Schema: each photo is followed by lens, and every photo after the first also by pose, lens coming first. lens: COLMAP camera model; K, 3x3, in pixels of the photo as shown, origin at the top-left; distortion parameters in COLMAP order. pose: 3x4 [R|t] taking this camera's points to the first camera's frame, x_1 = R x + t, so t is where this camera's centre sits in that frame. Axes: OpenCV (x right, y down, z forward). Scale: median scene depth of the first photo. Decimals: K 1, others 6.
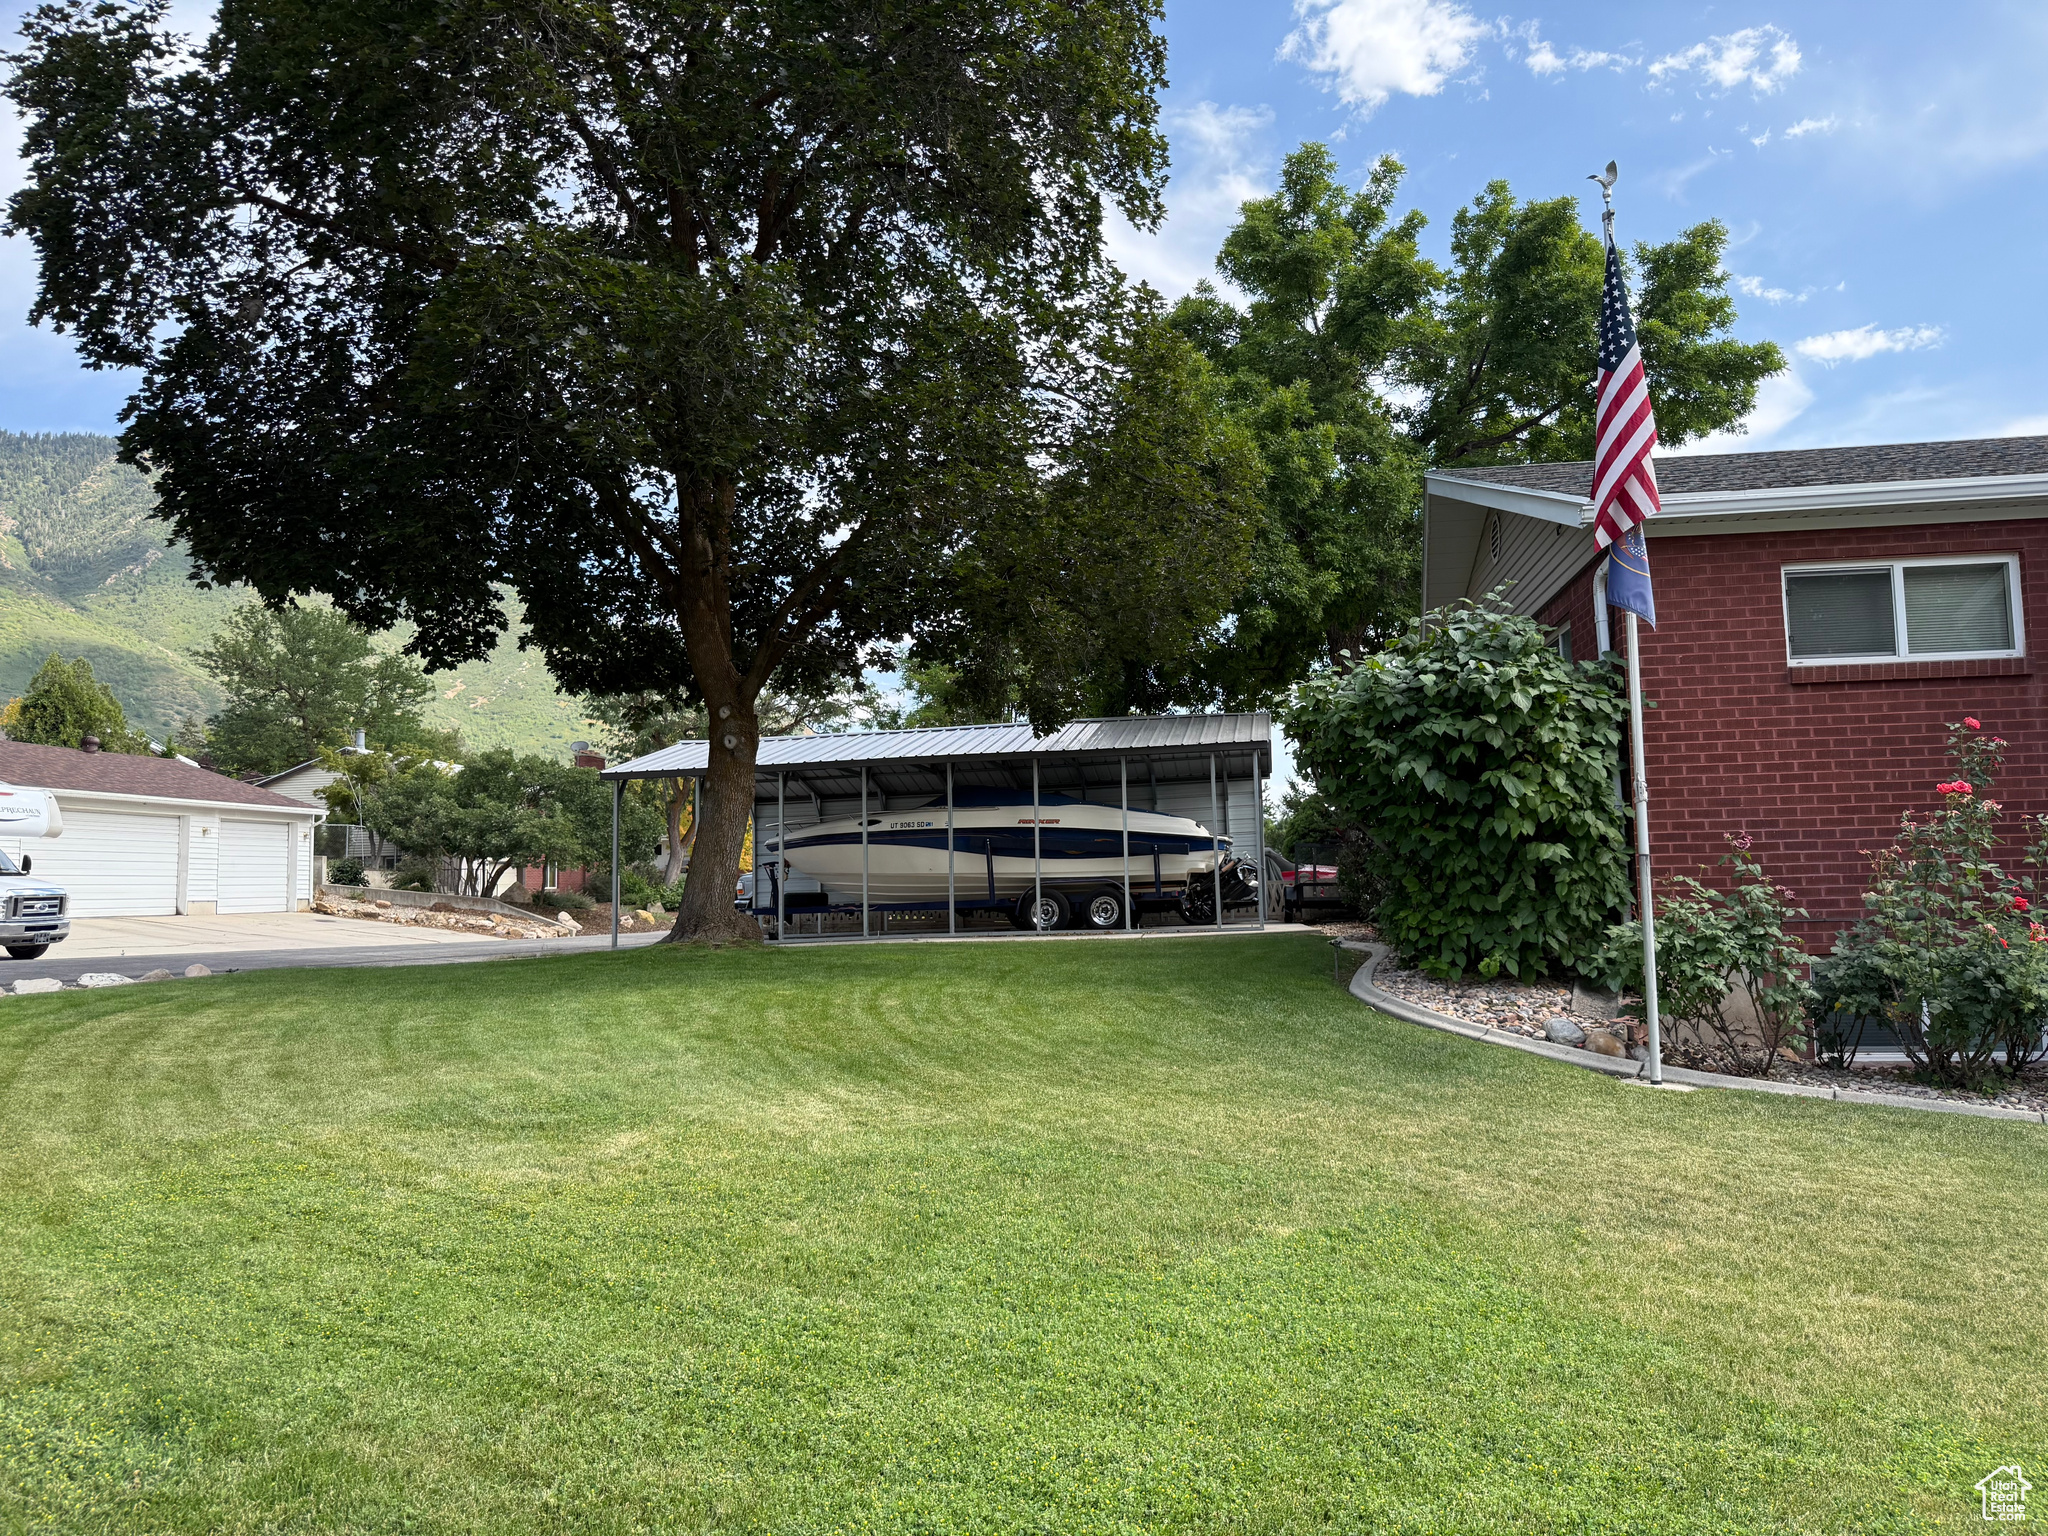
lens RADIAL K [[1412.7, 0, 1046.2], [0, 1412.7, 760.3], [0, 0, 1]] dist [0.126664, -0.275512]
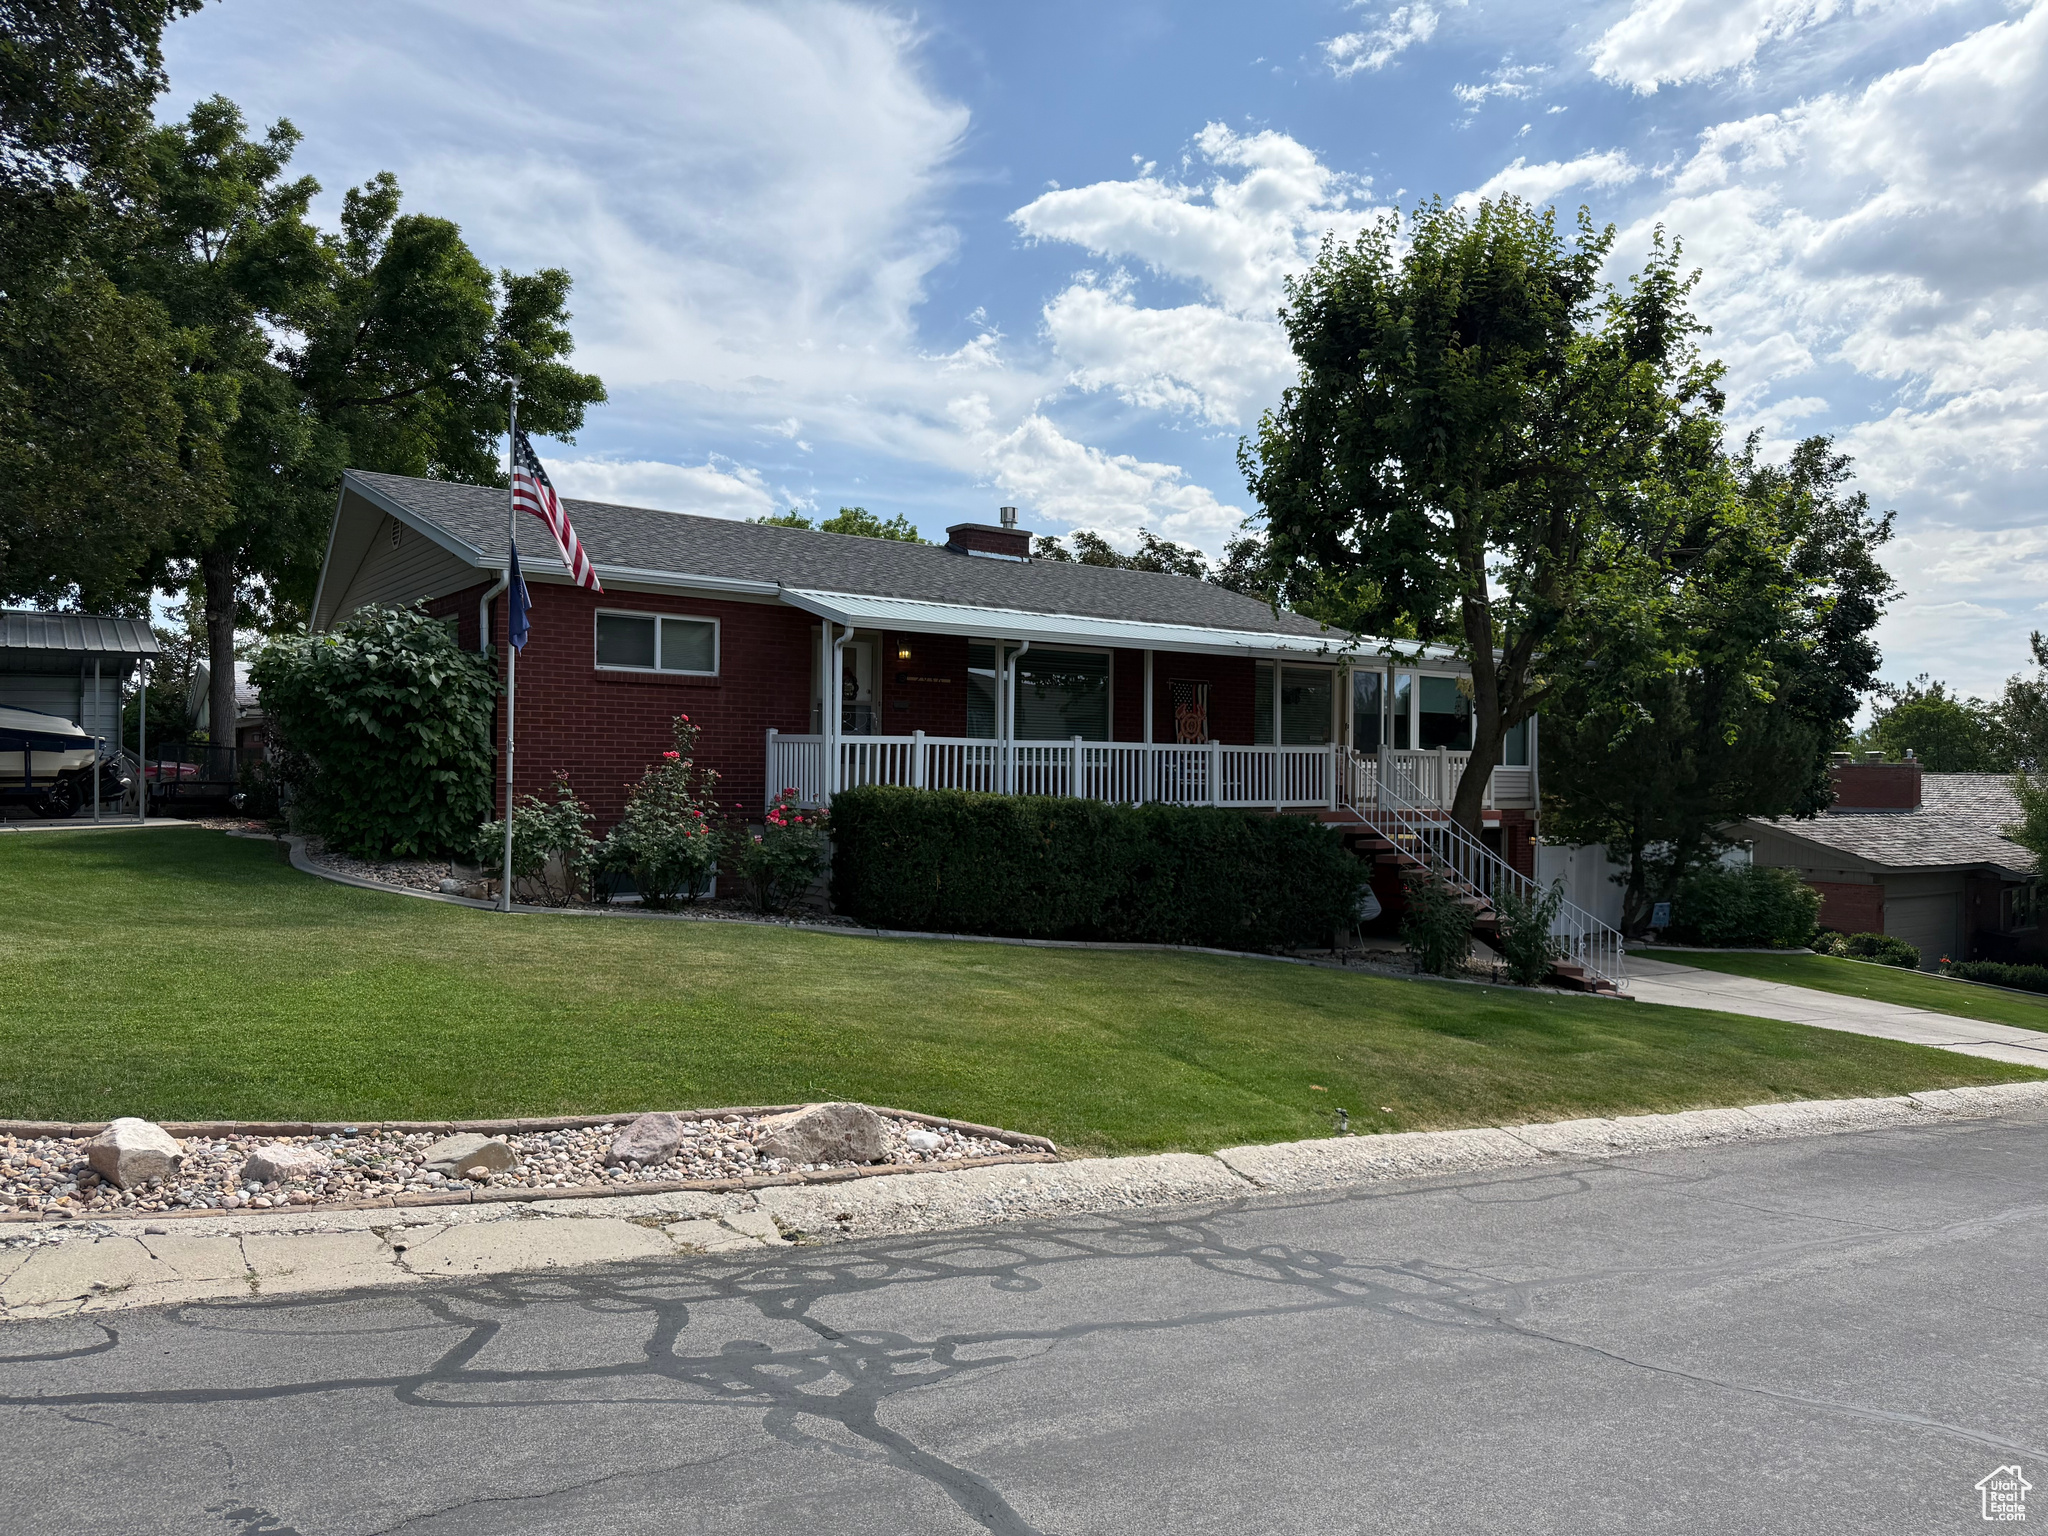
lens RADIAL K [[1442.2, 0, 1024.0], [0, 1442.2, 768.0], [0, 0, 1]] dist [0.089865, -0.183122]
pose [[0.712311, 0.031781, 0.701144, -0.312931], [-0.088481, 0.995071, 0.044786, -0.071997], [-0.696265, -0.093939, 0.711611, -0.573642]]
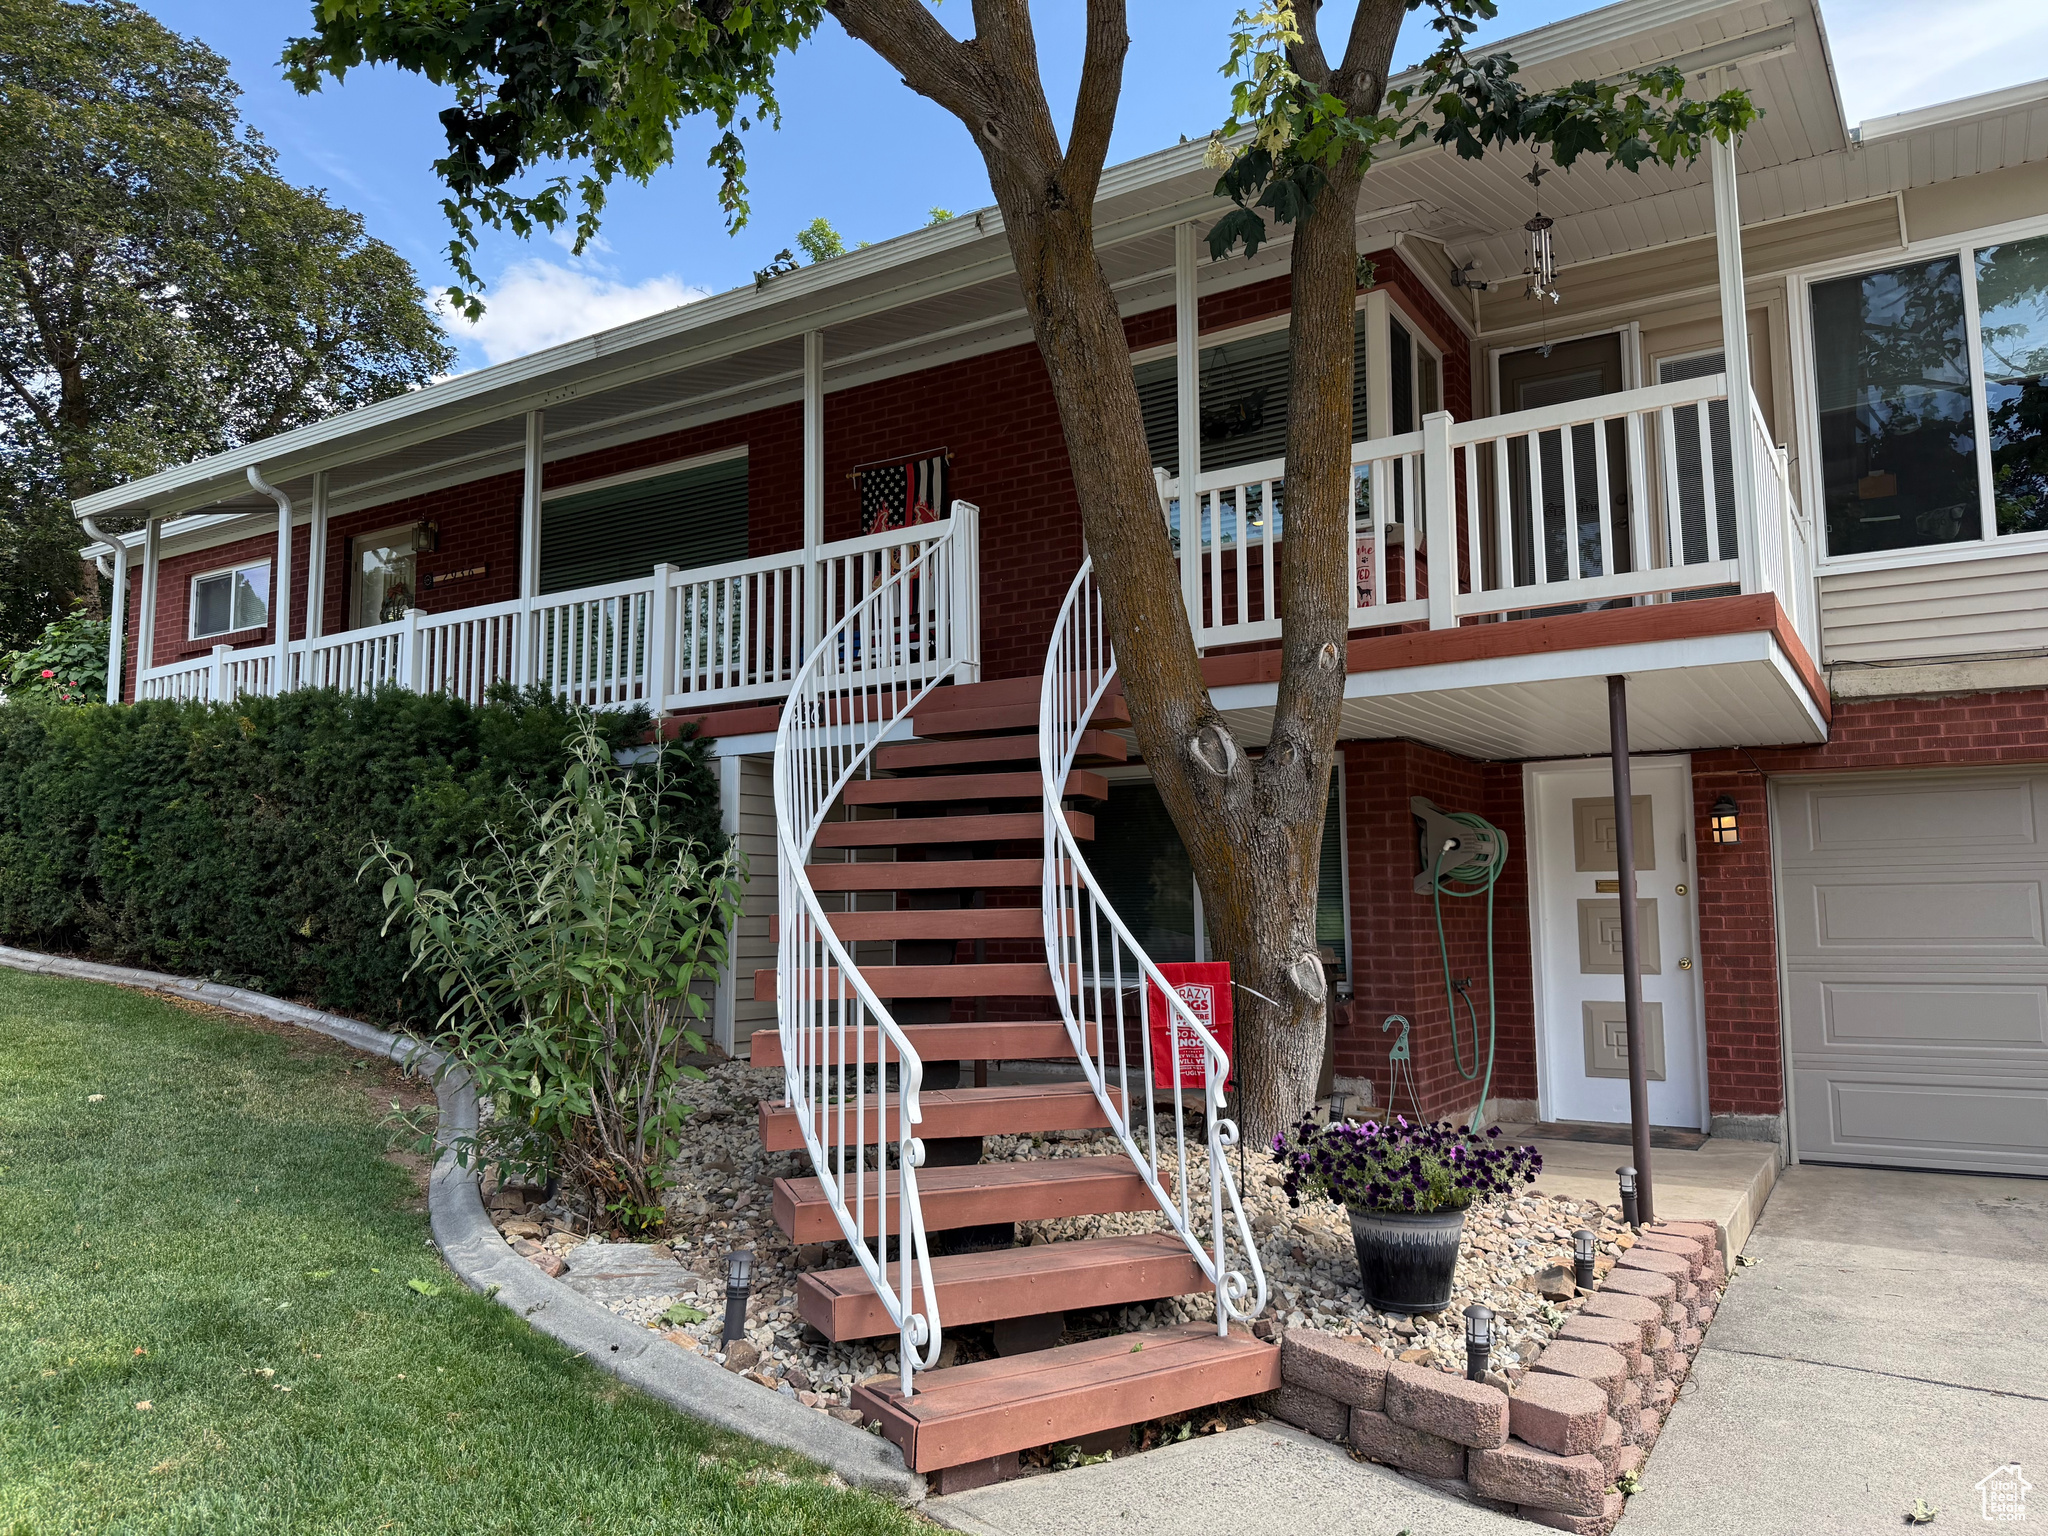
lens RADIAL K [[1431.4, 0, 1024.0], [0, 1431.4, 768.0], [0, 0, 1]] dist [0.114851, -0.184158]
pose [[0.911510, -0.029556, -0.410215, 1.958491], [0.025160, 0.999554, -0.016110, 0.111186], [0.410508, 0.004364, 0.911847, -0.037365]]
